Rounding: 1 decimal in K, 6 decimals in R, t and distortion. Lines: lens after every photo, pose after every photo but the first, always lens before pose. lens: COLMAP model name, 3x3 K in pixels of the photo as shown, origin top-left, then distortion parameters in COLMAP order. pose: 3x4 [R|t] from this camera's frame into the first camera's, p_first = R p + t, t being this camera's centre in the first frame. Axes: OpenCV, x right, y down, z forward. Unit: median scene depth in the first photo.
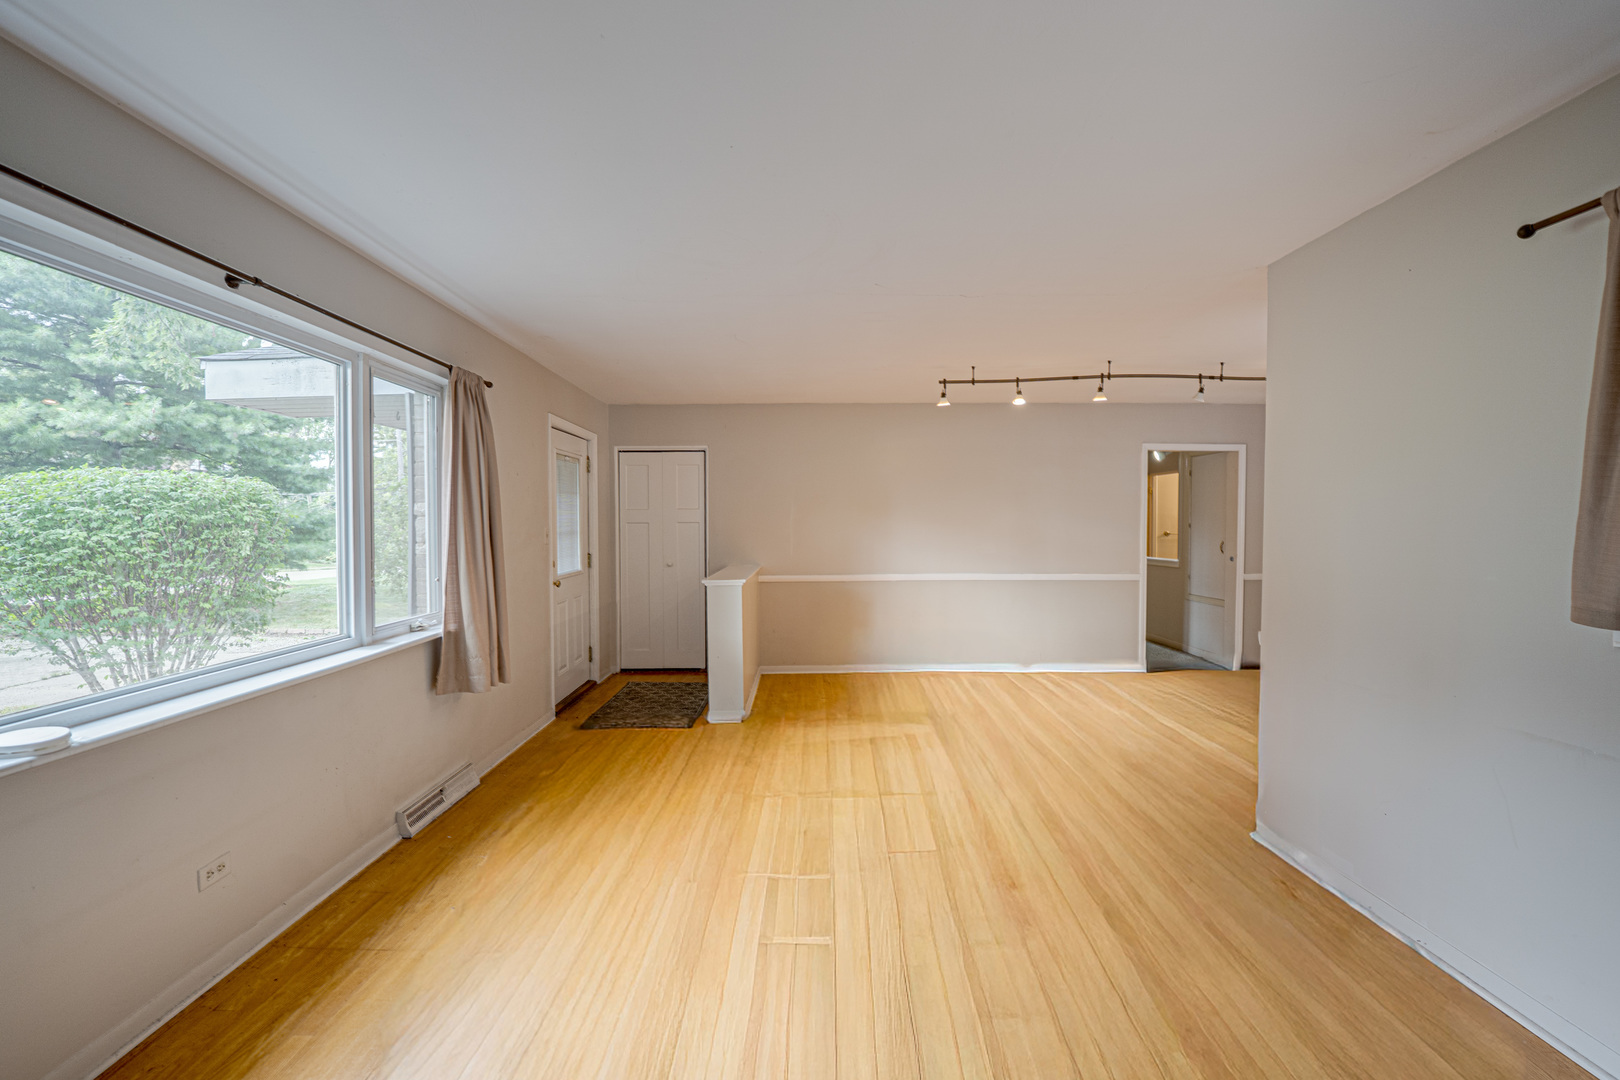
lens RADIAL K [[674.8, 0, 830.0], [0, 674.8, 538.6], [0, 0, 1]] dist [0.000111, -0.005567]
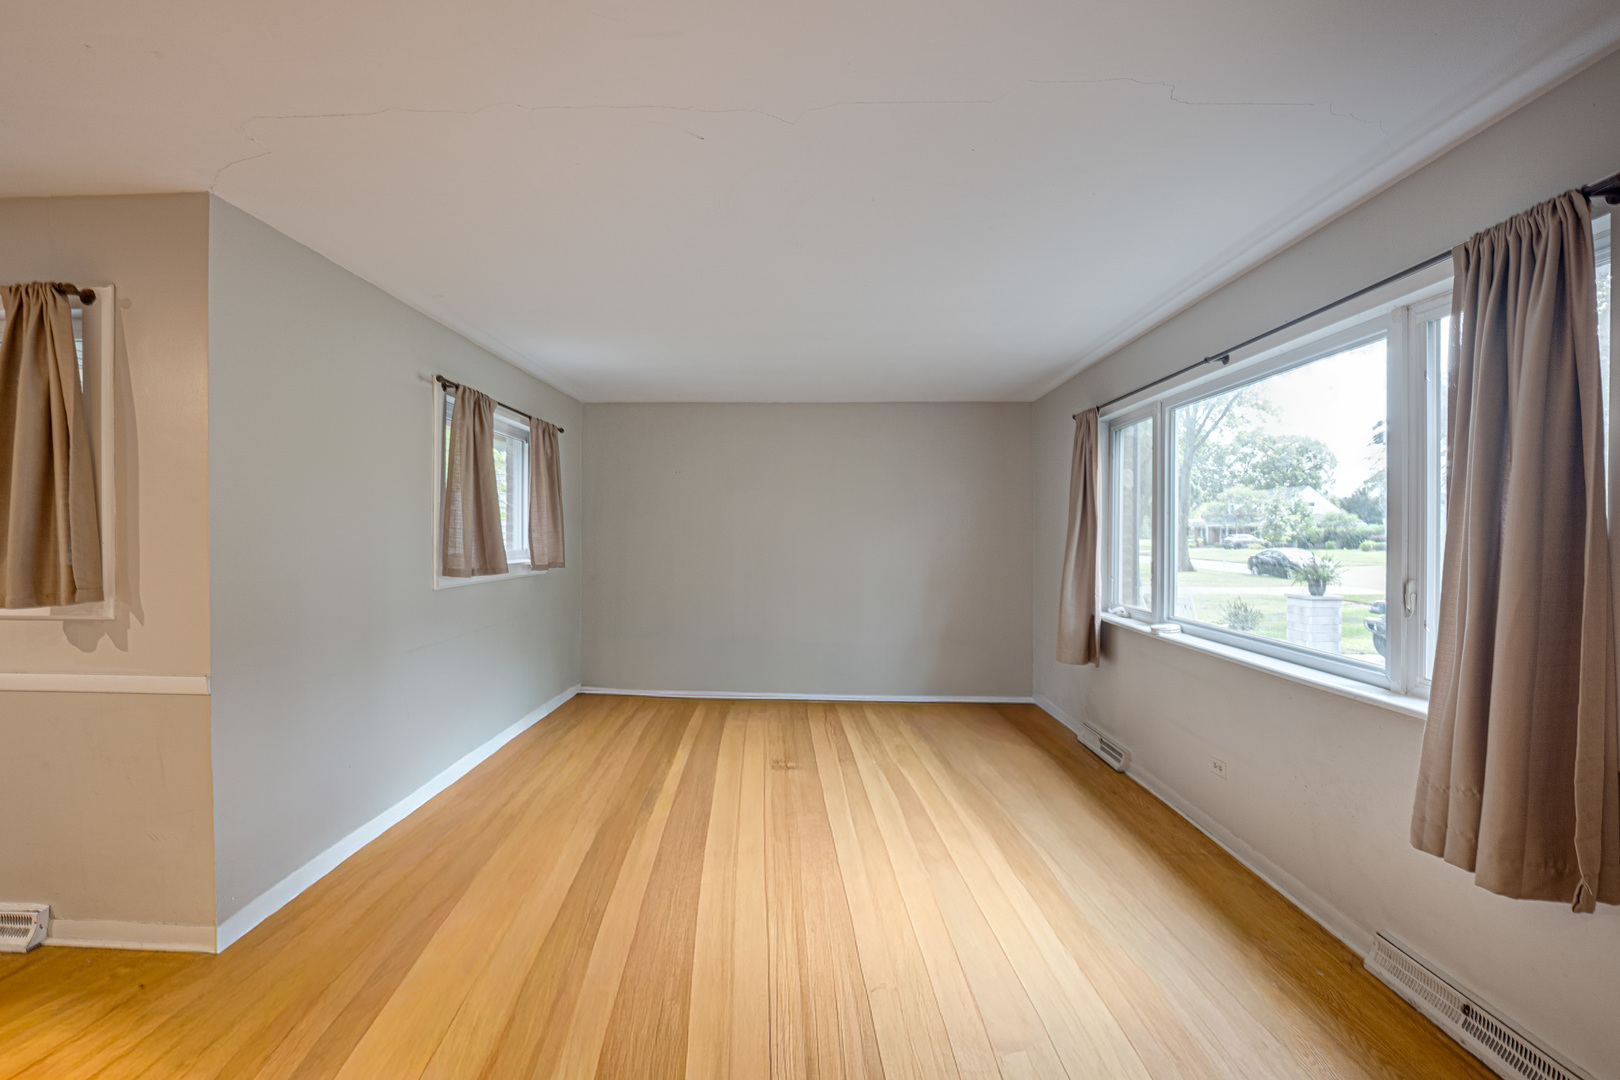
lens RADIAL K [[674.8, 0, 830.0], [0, 674.8, 538.6], [0, 0, 1]] dist [0.000111, -0.005567]
pose [[-0.999856, -0.001731, 0.016871, -0.086171], [-0.001266, 0.999620, 0.027524, -0.045332], [-0.016912, 0.027499, -0.999479, 2.422997]]
